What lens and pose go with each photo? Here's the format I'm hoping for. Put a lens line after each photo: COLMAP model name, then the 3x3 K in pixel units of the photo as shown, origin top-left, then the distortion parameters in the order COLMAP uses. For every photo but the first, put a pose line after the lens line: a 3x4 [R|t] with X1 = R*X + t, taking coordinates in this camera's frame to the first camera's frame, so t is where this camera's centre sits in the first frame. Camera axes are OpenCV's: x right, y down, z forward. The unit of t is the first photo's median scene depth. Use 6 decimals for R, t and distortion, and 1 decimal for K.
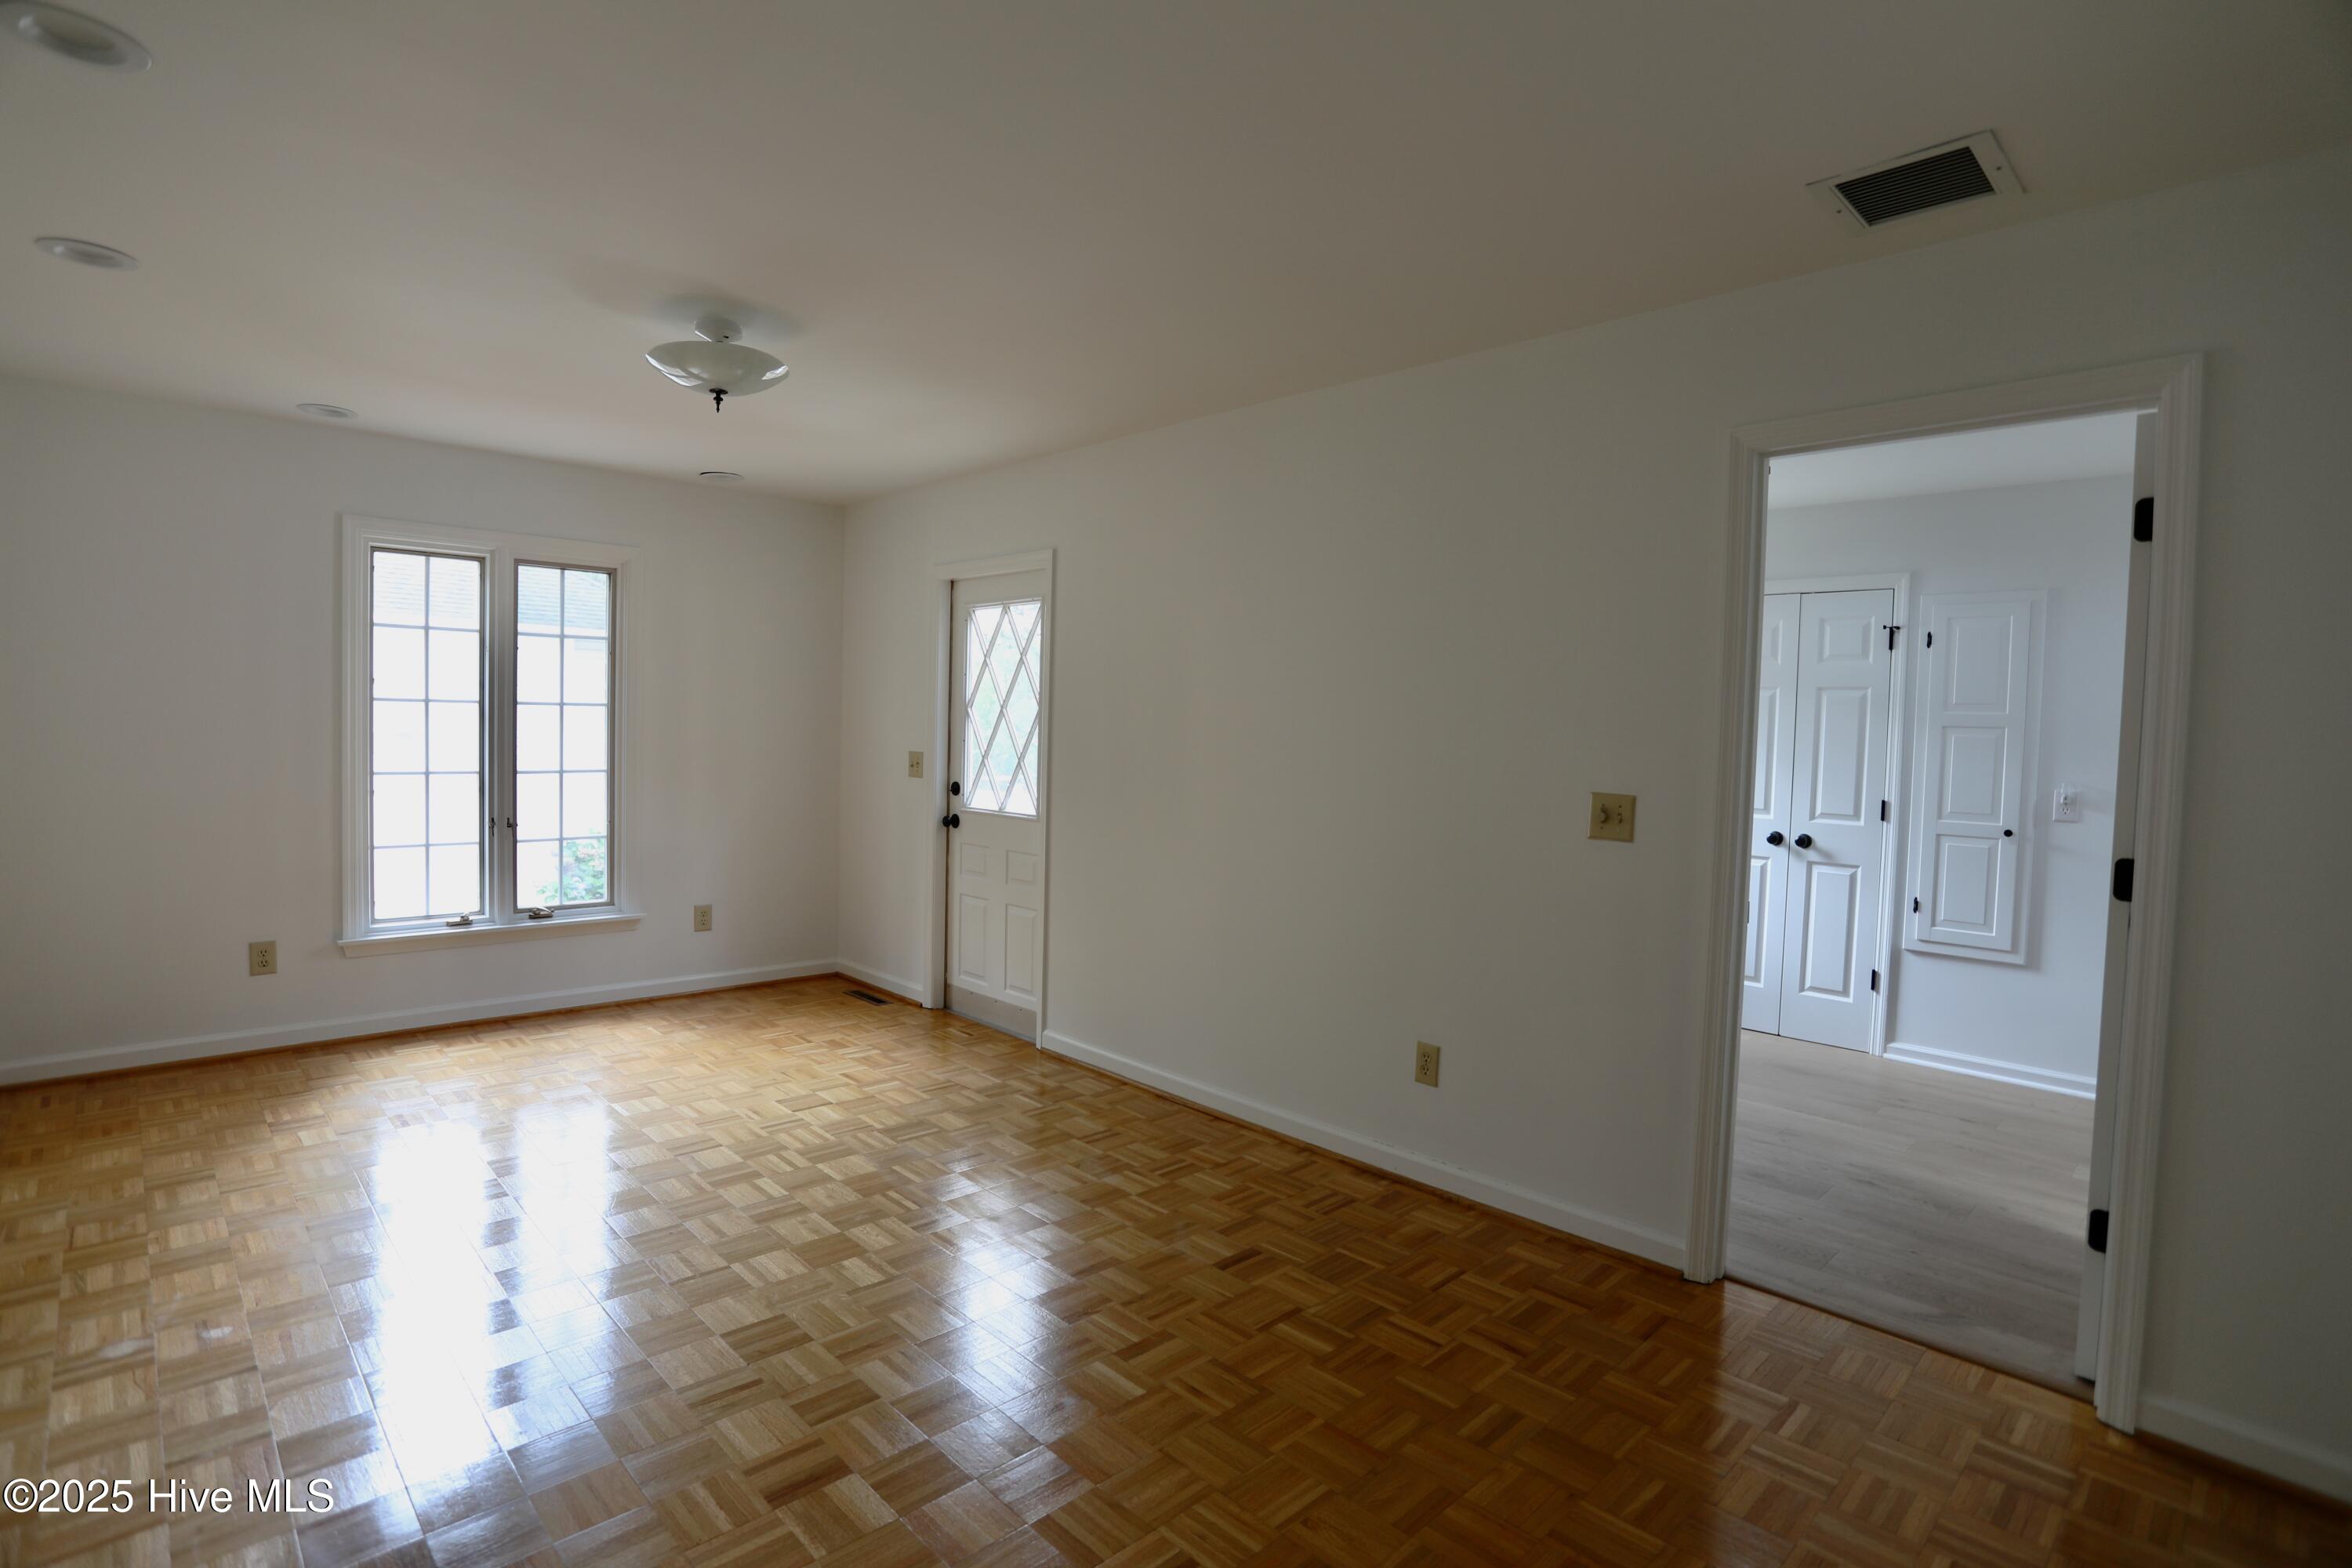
lens RADIAL K [[1141.1, 0, 1172.4], [0, 1141.1, 770.7], [0, 0, 1]] dist [-0.078486, 0.034142]
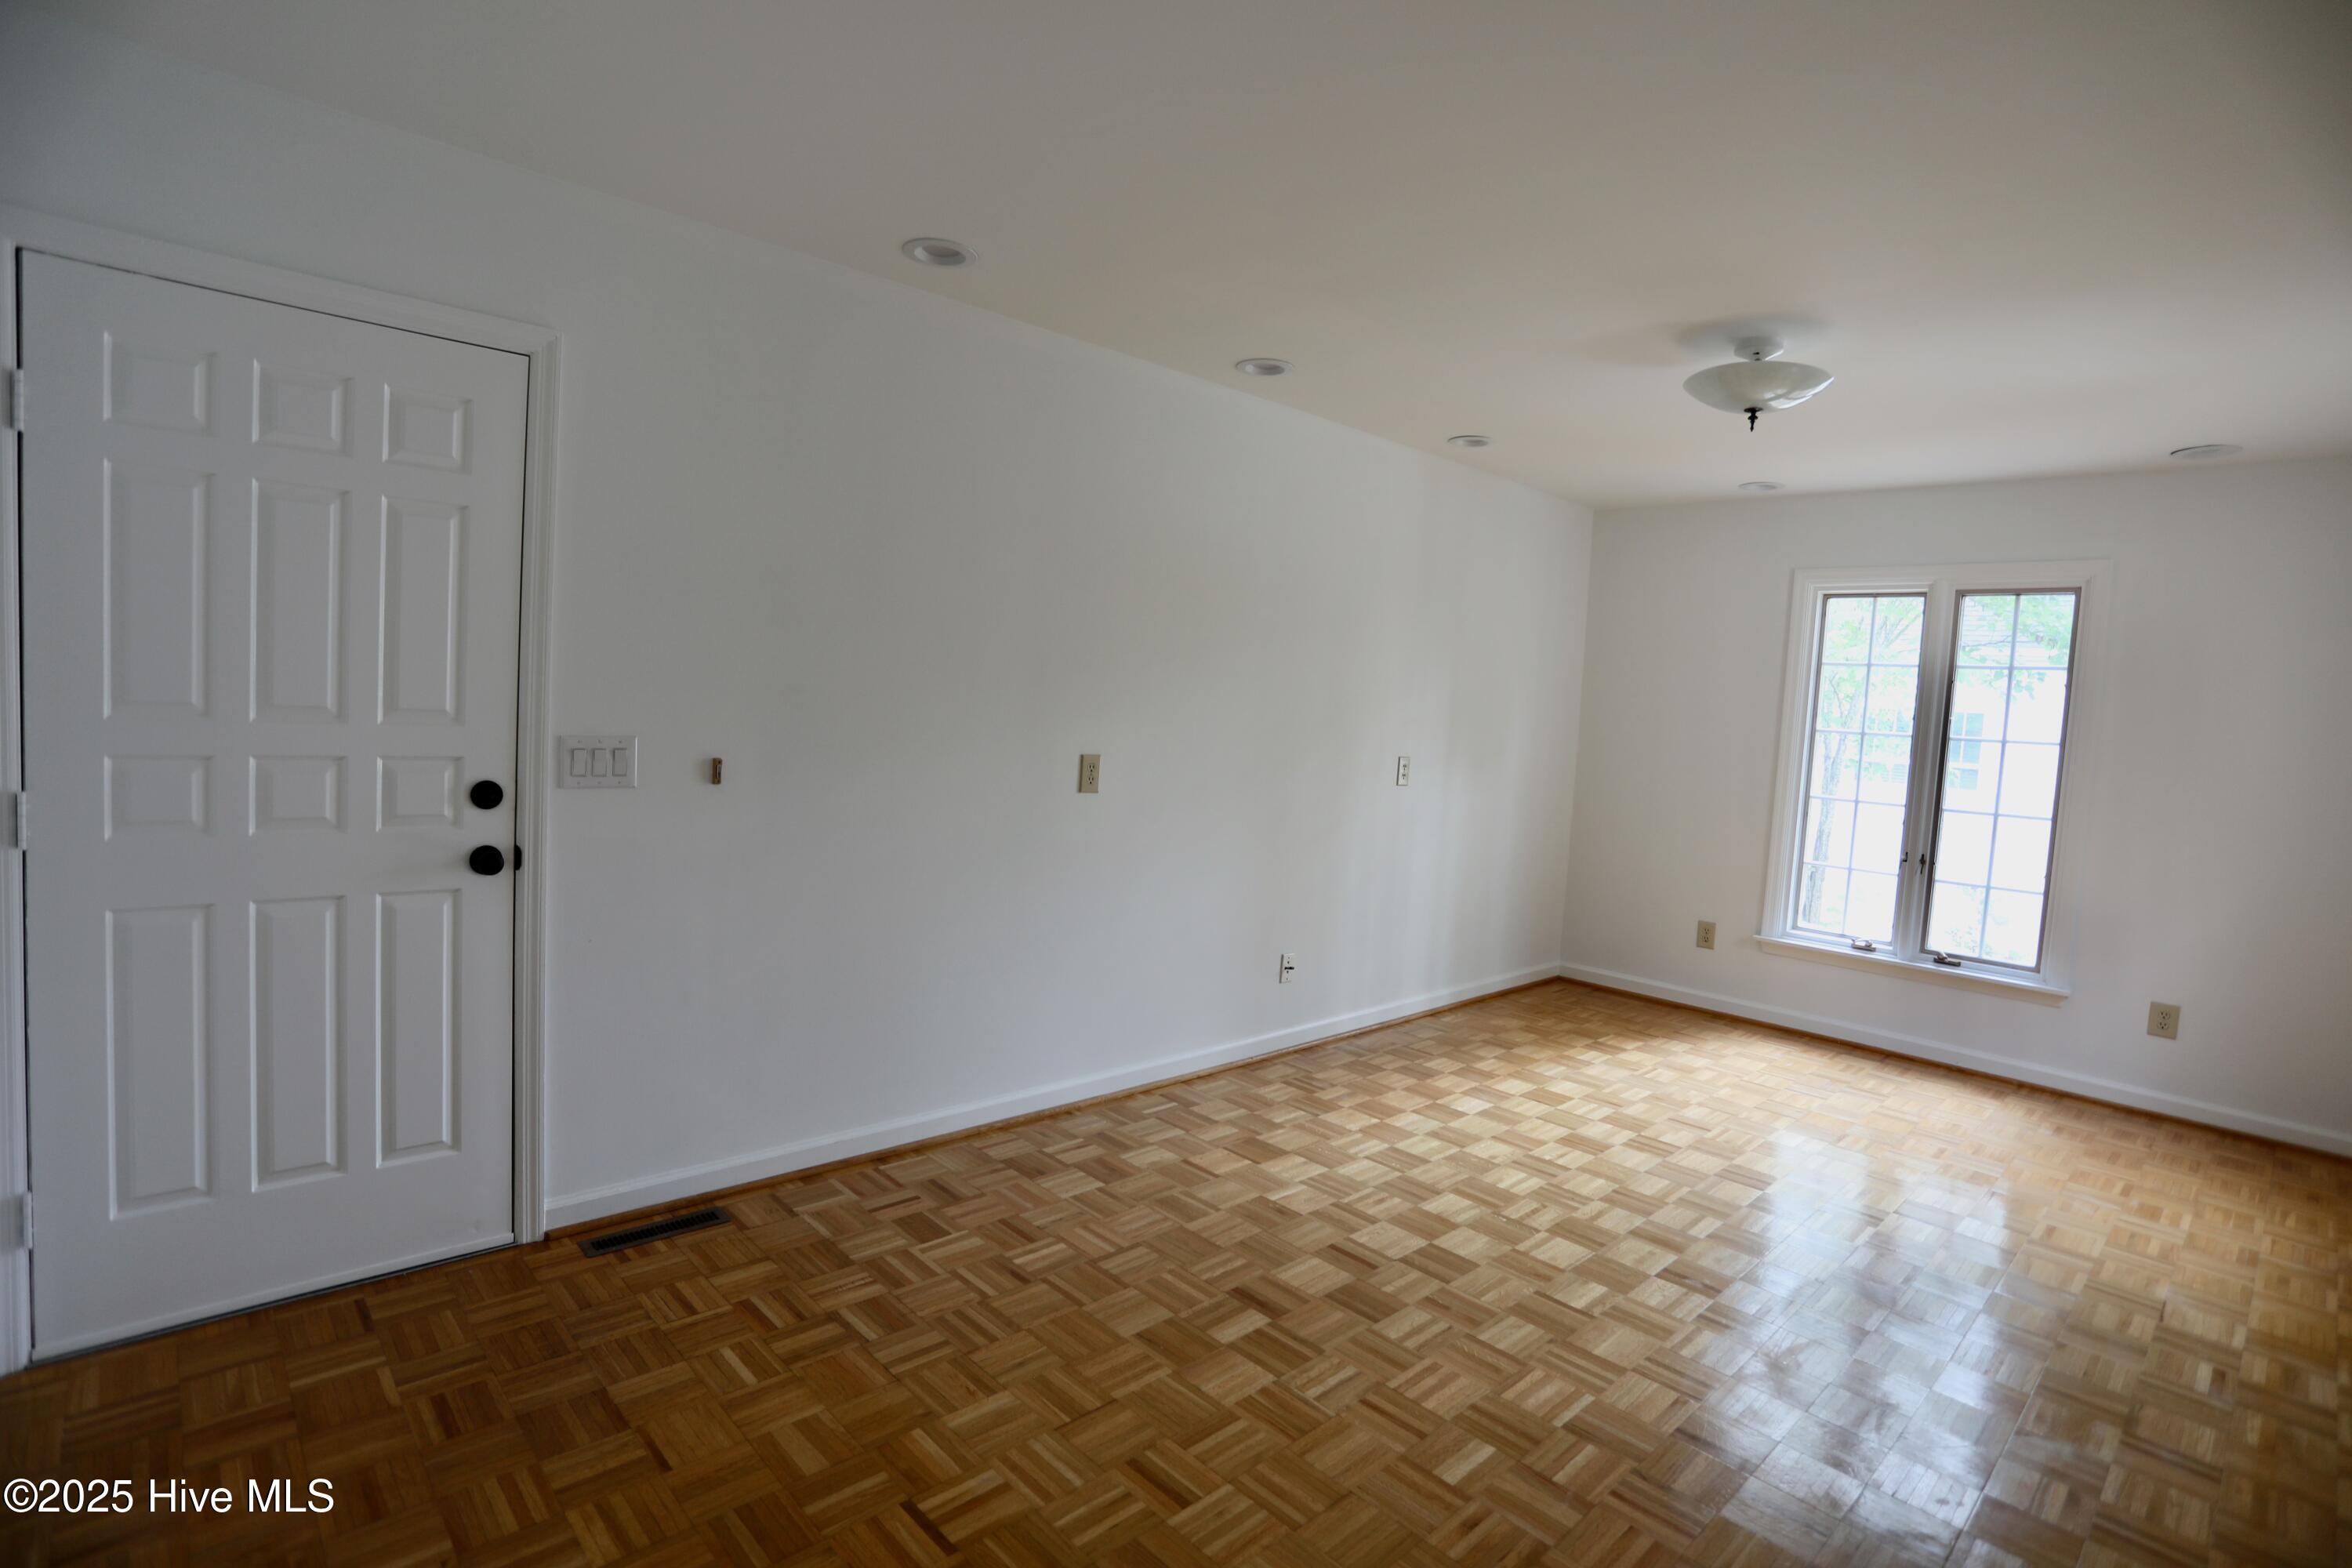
lens RADIAL K [[1141.1, 0, 1172.4], [0, 1141.1, 770.7], [0, 0, 1]] dist [-0.078486, 0.034142]
pose [[-0.012461, 0.041320, -0.999068, 0.399663], [-0.095063, 0.994571, 0.042320, -0.009906], [0.995393, 0.095502, -0.008466, 0.353529]]
